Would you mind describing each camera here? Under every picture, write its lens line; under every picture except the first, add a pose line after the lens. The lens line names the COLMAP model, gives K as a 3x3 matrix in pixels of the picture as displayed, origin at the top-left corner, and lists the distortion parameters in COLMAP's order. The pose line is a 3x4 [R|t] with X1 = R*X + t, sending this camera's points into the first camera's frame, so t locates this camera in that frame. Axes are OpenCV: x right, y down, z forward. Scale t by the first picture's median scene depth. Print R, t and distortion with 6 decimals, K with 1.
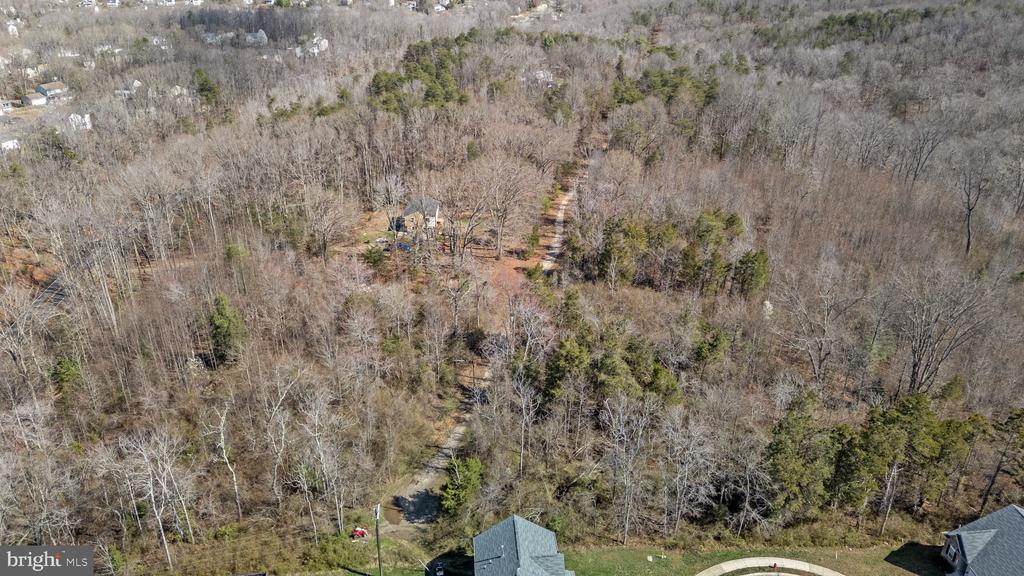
lens RADIAL K [[746.6, 0, 514.8], [0, 746.6, 285.8], [0, 0, 1]] dist [0.067280, -0.061588]
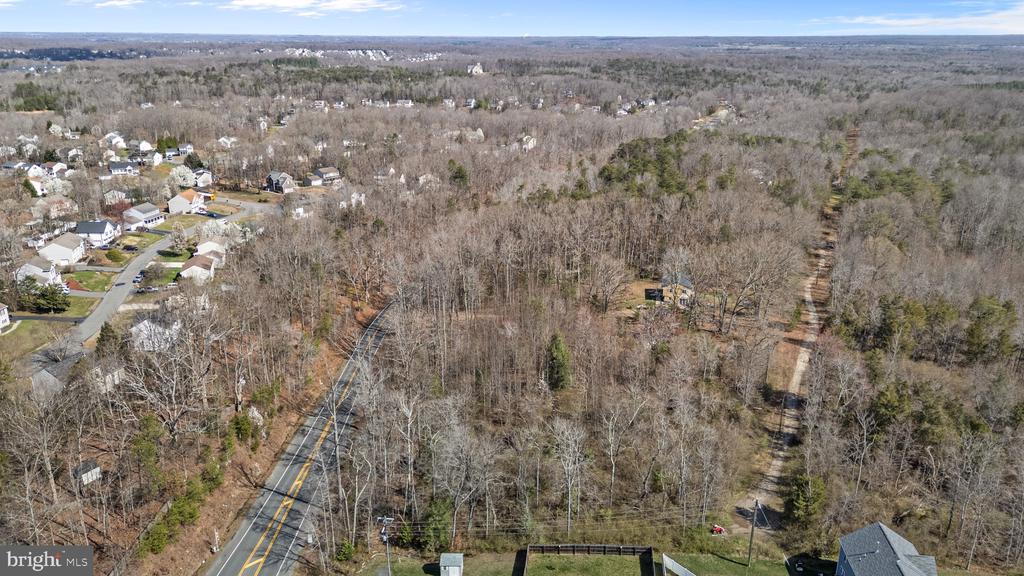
lens RADIAL K [[752.0, 0, 514.6], [0, 752.0, 284.3], [0, 0, 1]] dist [0.084900, -0.094867]
pose [[0.980328, 0.059638, -0.188151, -0.171964], [-0.083660, 0.988945, -0.122431, 0.065090], [0.178770, 0.135764, 0.974479, -0.149330]]
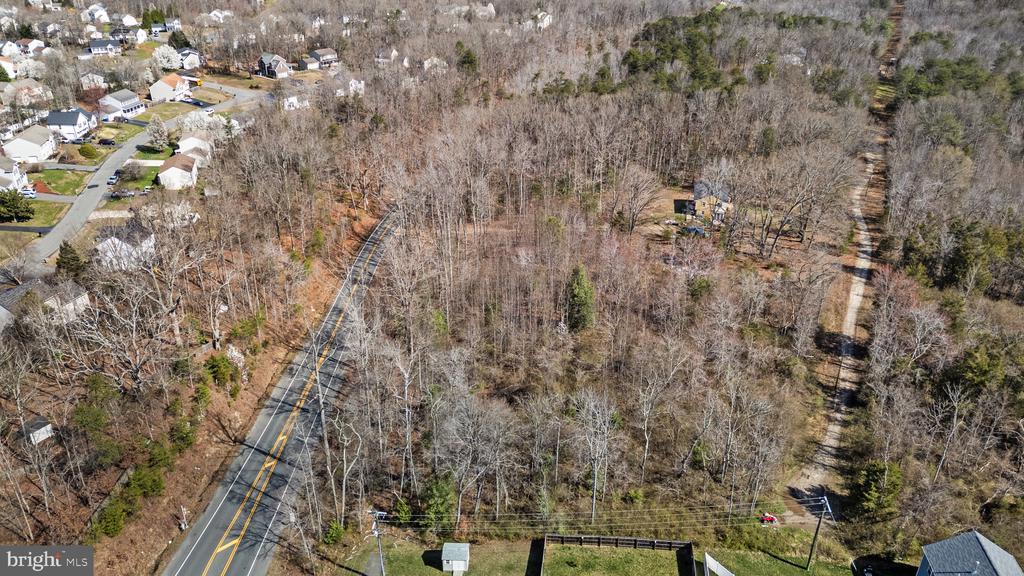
lens RADIAL K [[746.6, 0, 514.8], [0, 746.6, 285.8], [0, 0, 1]] dist [0.067280, -0.061588]
pose [[0.977040, 0.101728, -0.187204, -0.206390], [-0.096455, 0.994646, 0.037085, 0.007551], [0.189974, -0.018177, 0.981621, -0.026261]]
